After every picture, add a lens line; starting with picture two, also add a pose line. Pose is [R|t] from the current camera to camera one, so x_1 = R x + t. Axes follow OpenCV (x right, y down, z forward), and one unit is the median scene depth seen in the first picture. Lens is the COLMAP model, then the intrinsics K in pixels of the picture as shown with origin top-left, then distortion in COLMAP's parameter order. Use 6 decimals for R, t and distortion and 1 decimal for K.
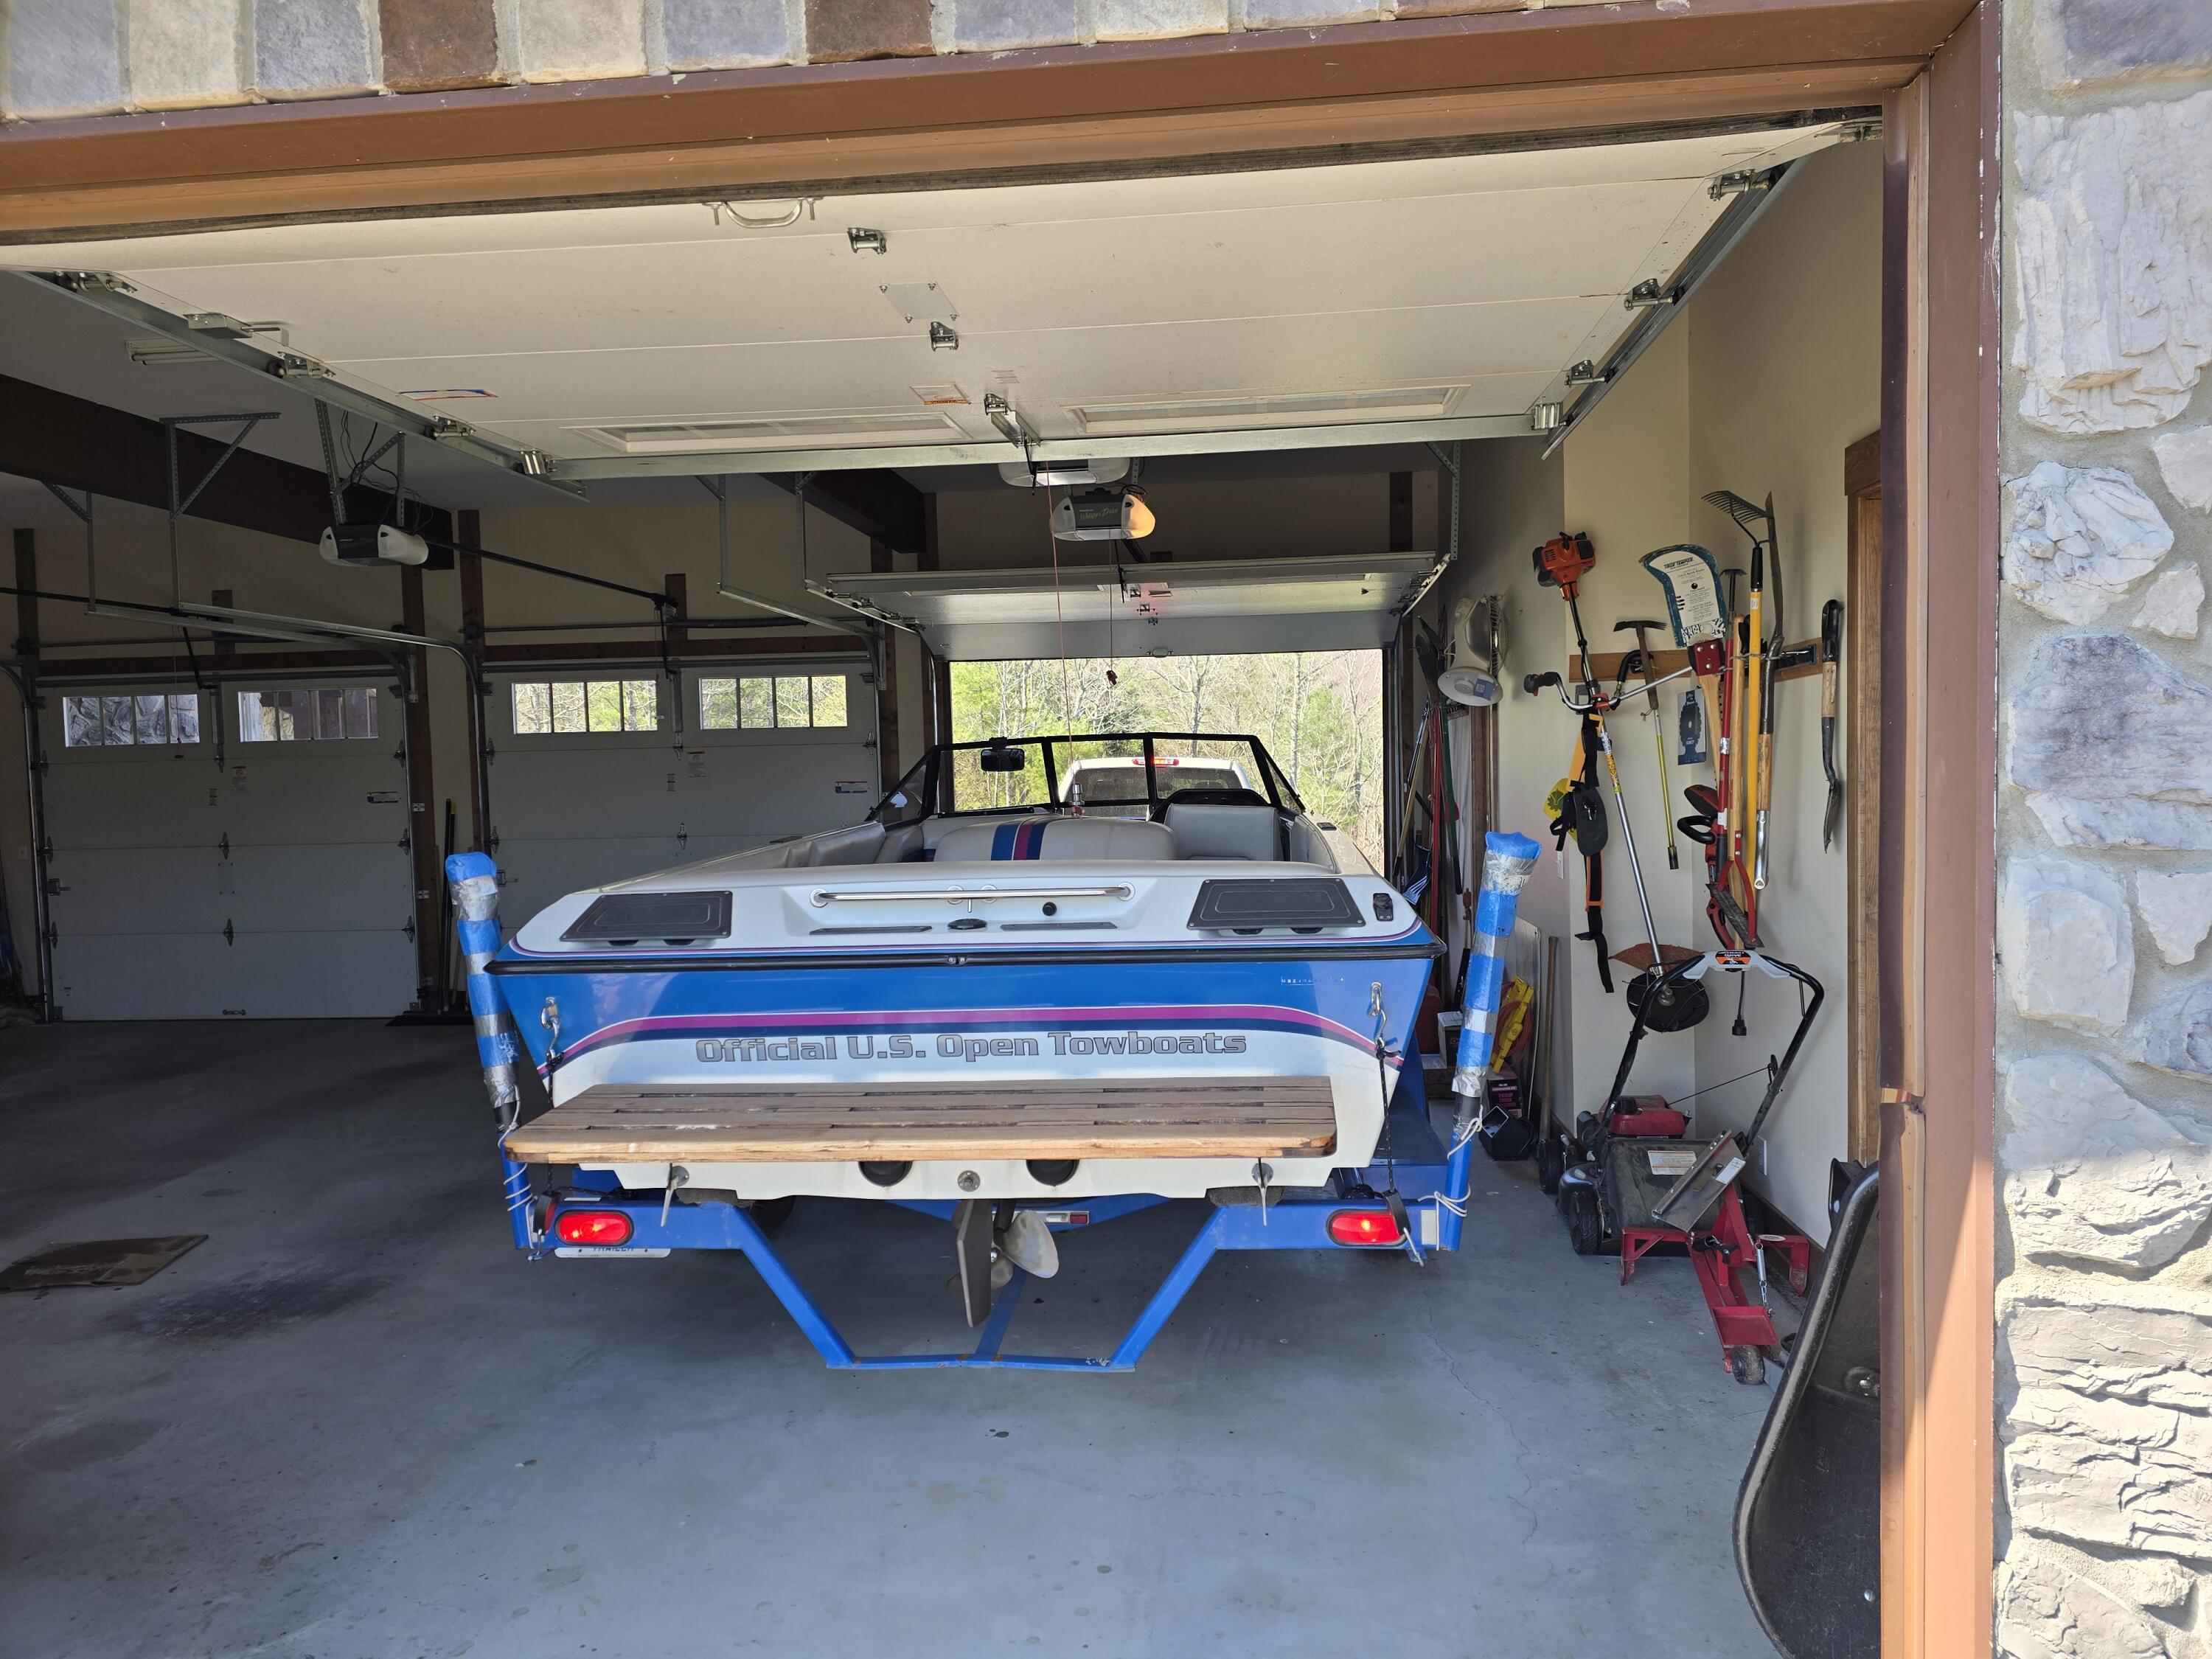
lens RADIAL K [[1487.3, 0, 1110.8], [0, 1487.3, 841.6], [0, 0, 1]] dist [-0.001318, -0.000310]
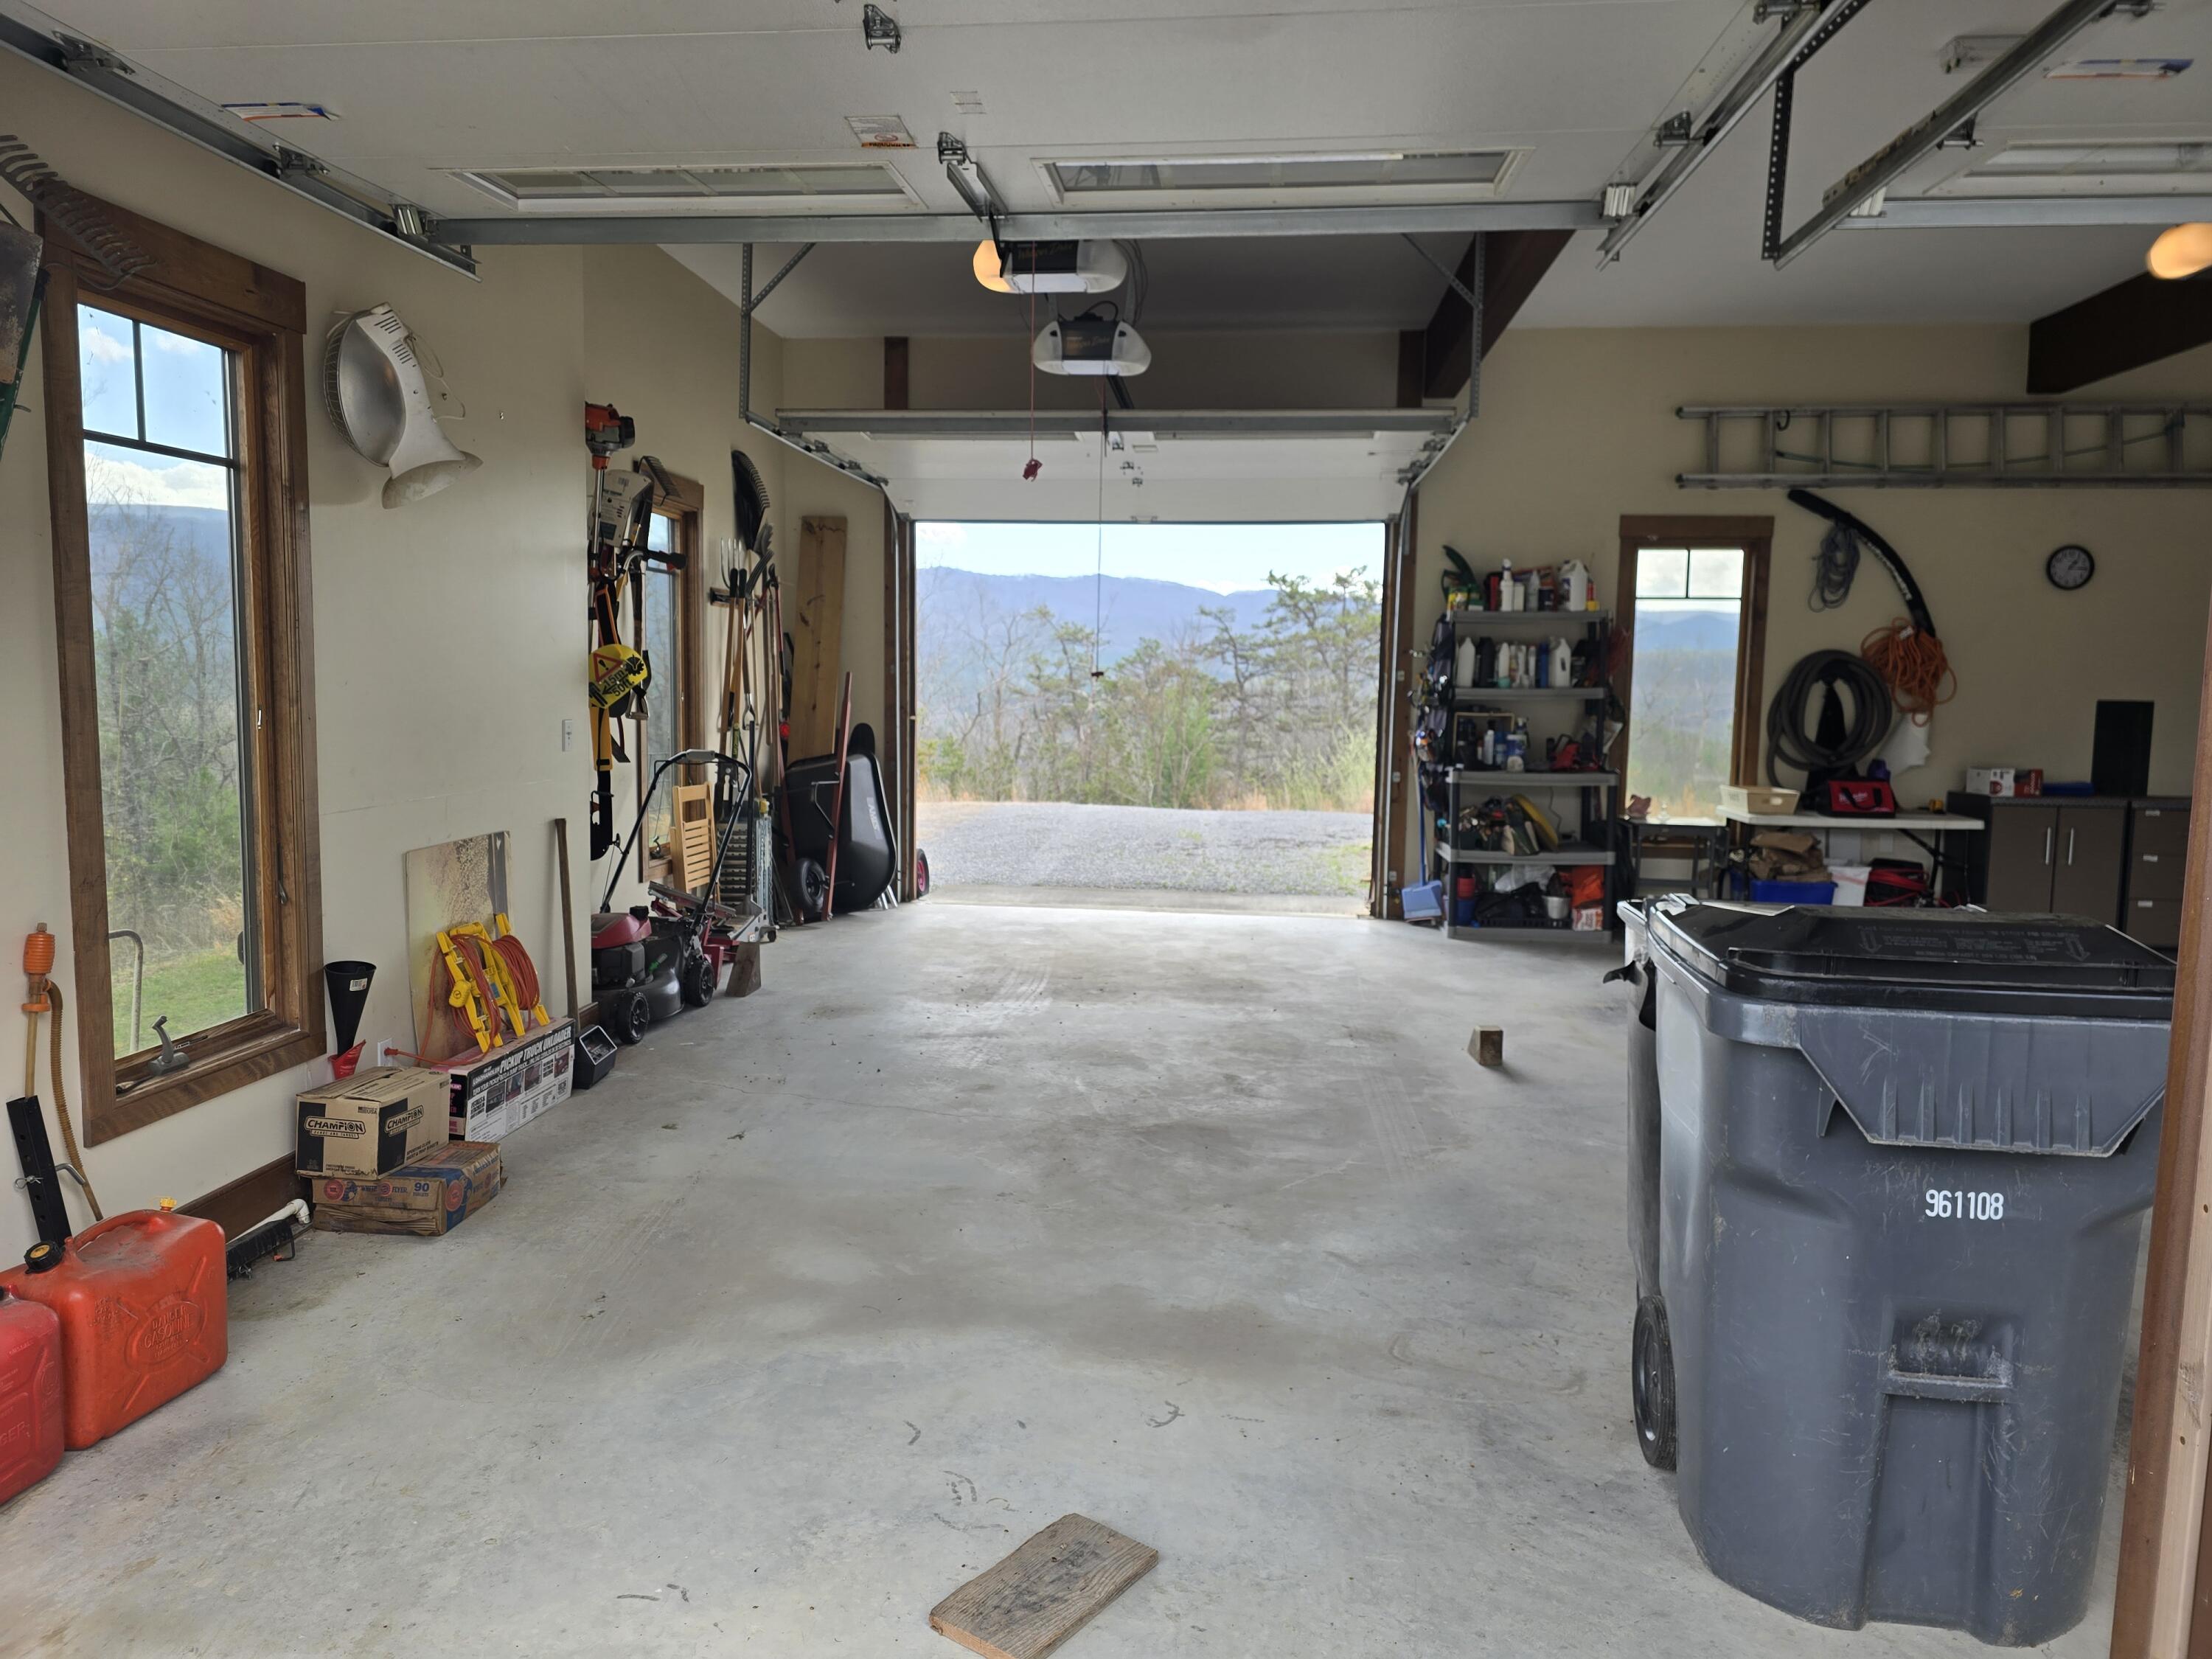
lens RADIAL K [[1487.3, 0, 1103.5], [0, 1487.3, 824.0], [0, 0, 1]] dist [-0.001318, -0.000310]
pose [[0.999062, 0.041664, 0.011783, 0.009464], [-0.042284, 0.997395, 0.058442, 0.019940], [-0.009318, -0.058886, 0.998221, 0.135250]]
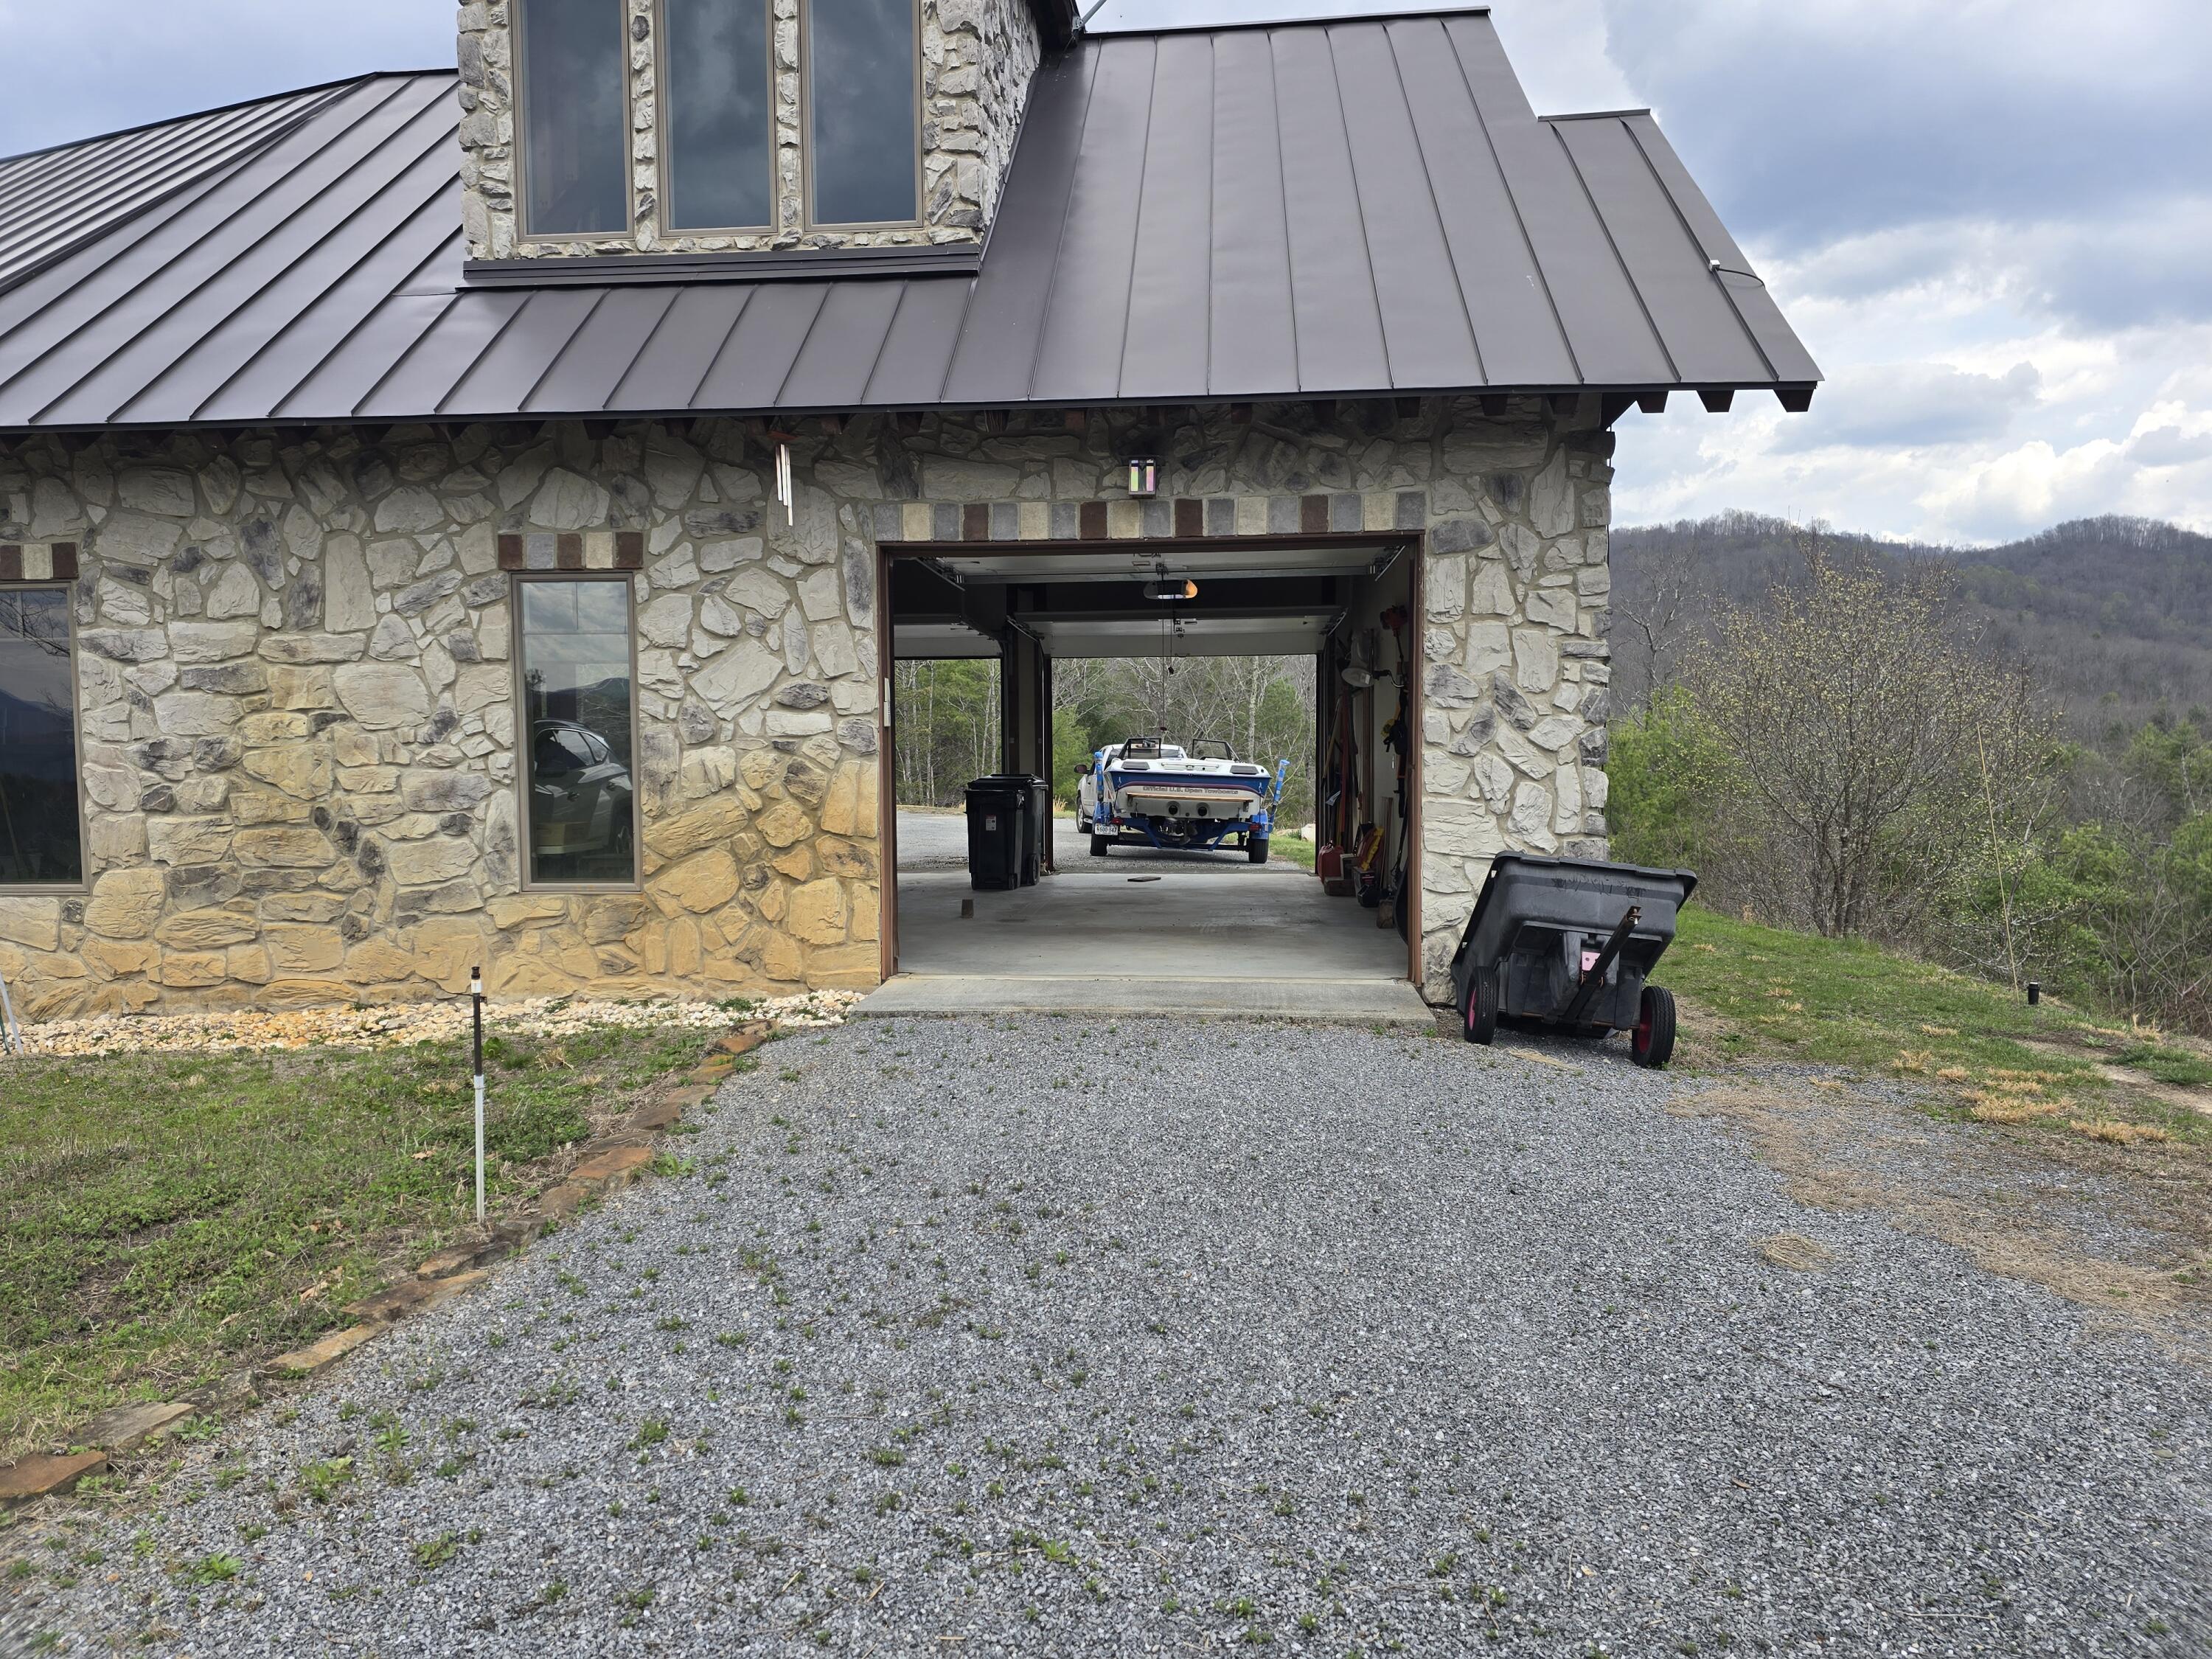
lens RADIAL K [[1487.3, 0, 1105.1], [0, 1487.3, 826.4], [0, 0, 1]] dist [-0.001318, -0.000310]
pose [[0.999595, 0.012105, 0.025747, -0.190176], [-0.011990, 0.999917, -0.004609, 0.146249], [-0.025800, 0.004298, 0.999658, -1.303523]]
